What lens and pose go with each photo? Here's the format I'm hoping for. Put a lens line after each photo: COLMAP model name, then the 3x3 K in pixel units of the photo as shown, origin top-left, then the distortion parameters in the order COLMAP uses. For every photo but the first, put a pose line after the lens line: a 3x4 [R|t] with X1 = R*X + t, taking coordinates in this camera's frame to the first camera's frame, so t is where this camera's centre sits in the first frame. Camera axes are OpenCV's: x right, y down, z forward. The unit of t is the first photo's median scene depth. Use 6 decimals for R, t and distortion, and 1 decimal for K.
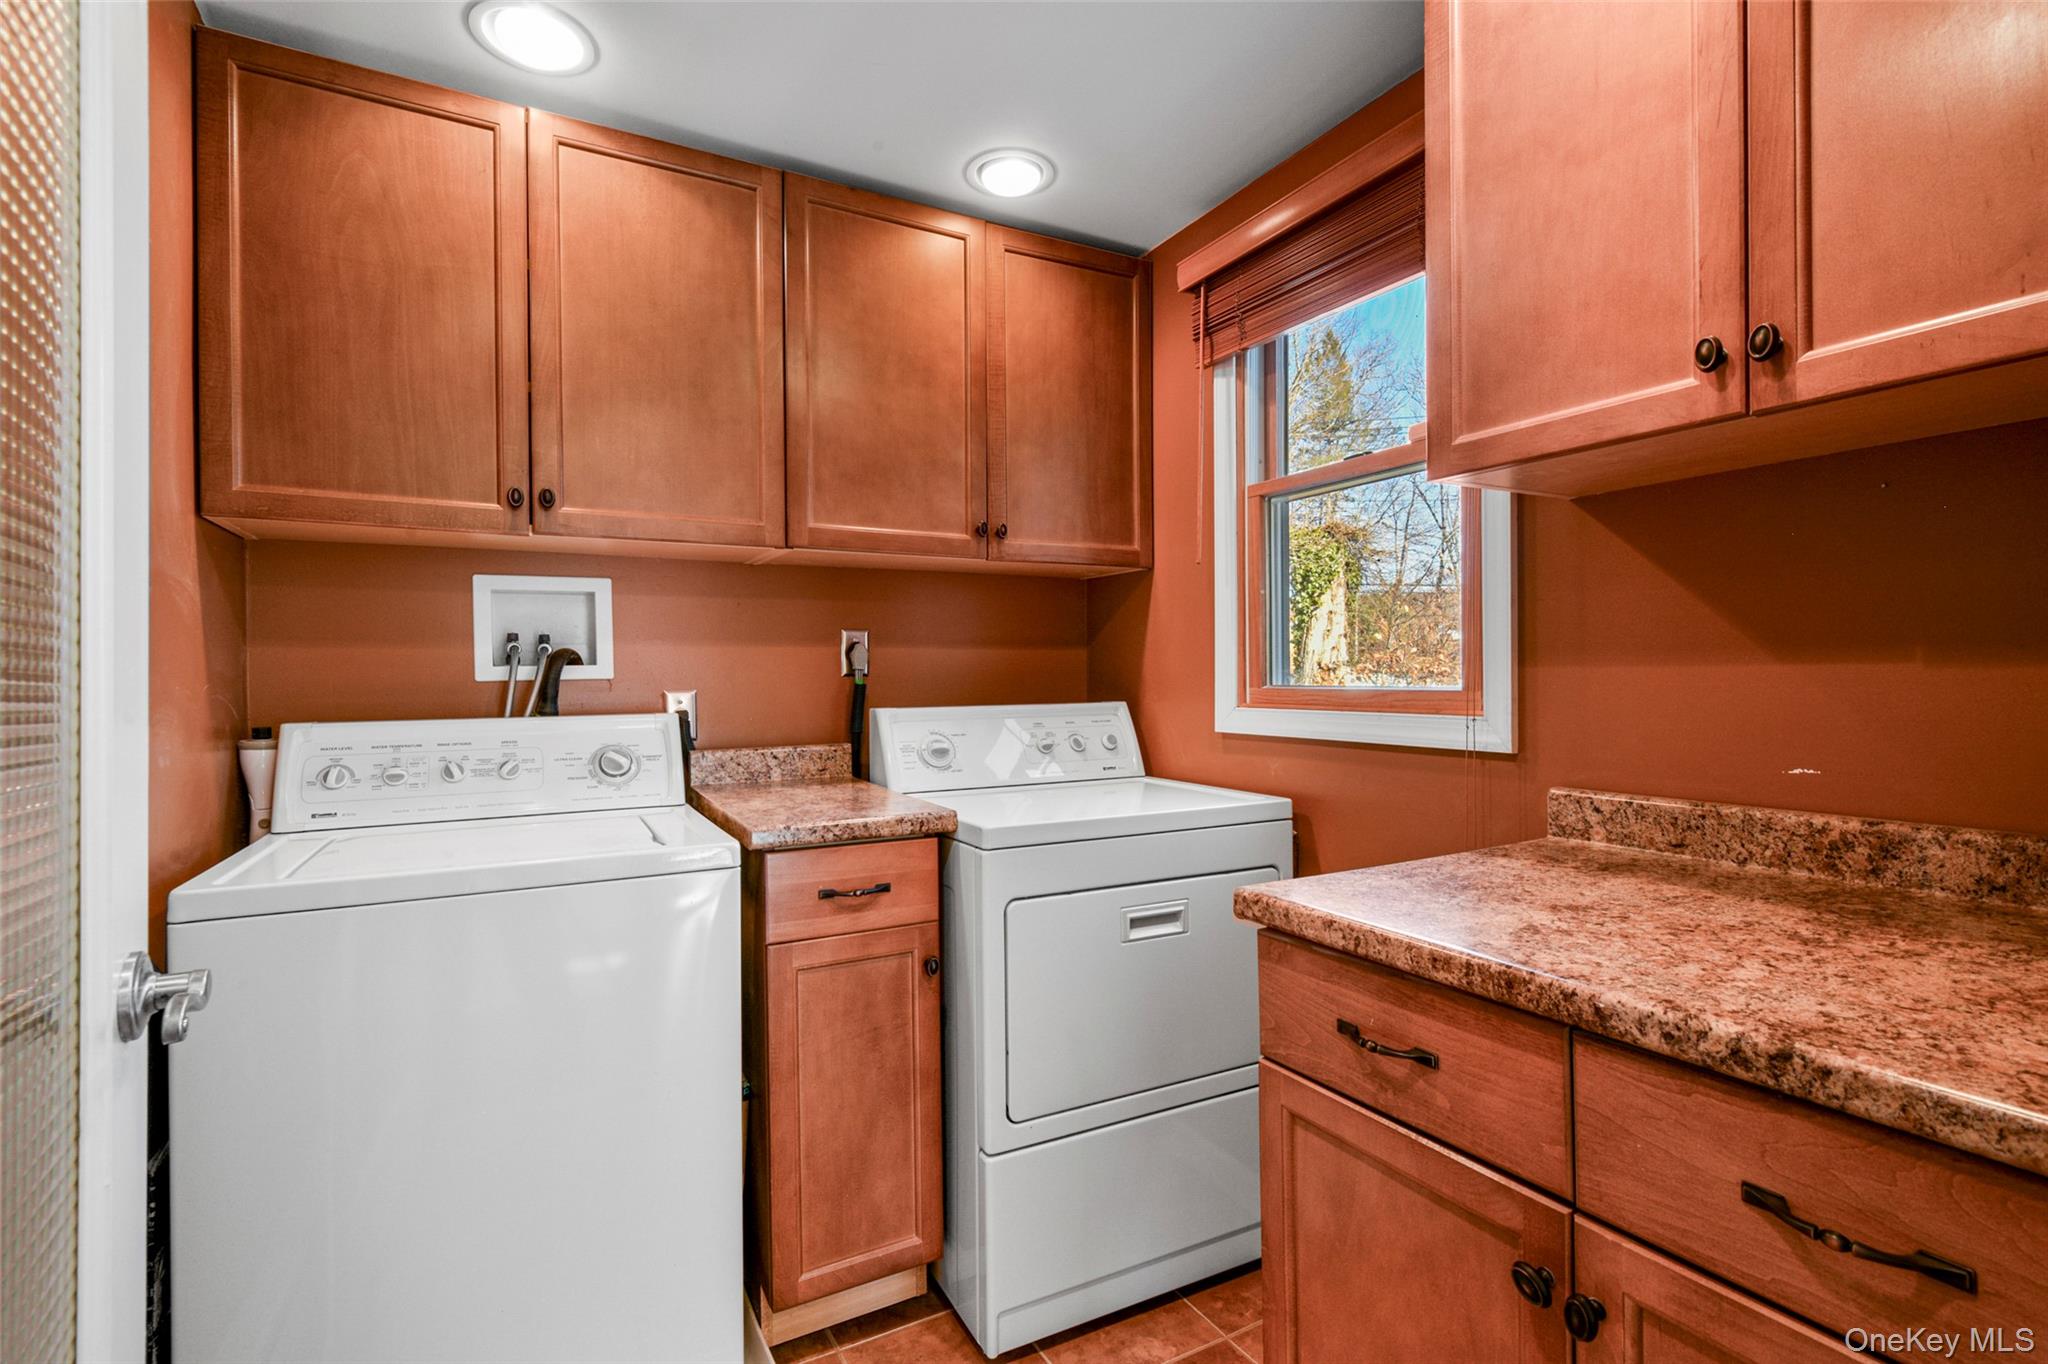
lens RADIAL K [[884.3, 0, 1025.2], [0, 884.3, 700.8], [0, 0, 1]] dist [0.017722, -0.008555]
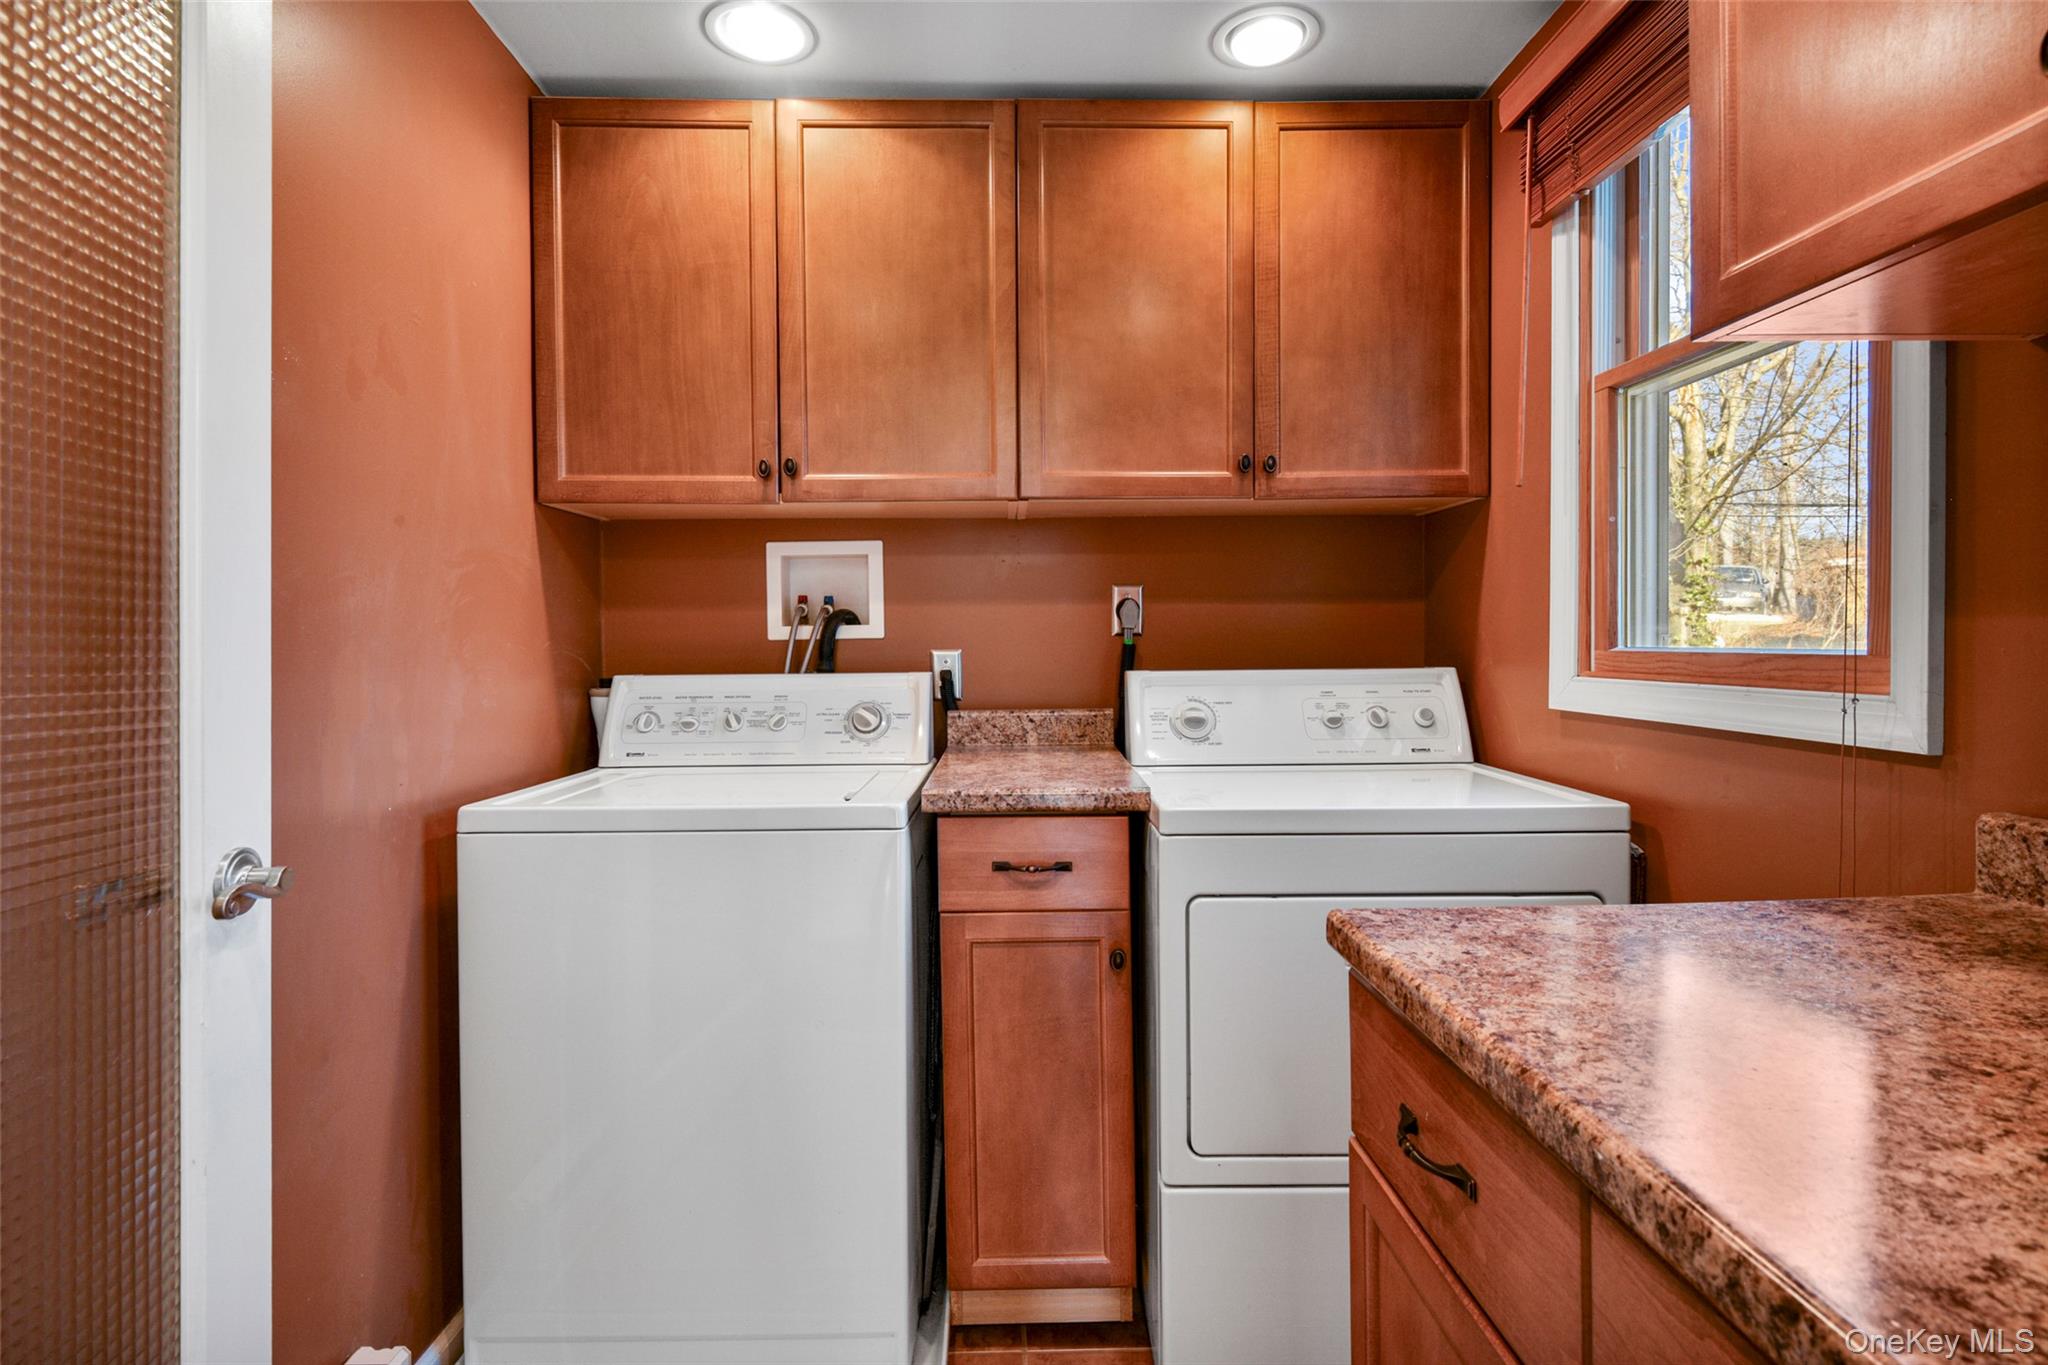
lens RADIAL K [[963.0, 0, 1028.7], [0, 963.0, 677.4], [0, 0, 1]] dist [0.011964, -0.005812]
pose [[0.900722, 0.018030, -0.434022, 0.199050], [-0.012292, 0.999796, 0.016025, 0.000821], [0.434223, -0.009099, 0.900760, 0.076934]]
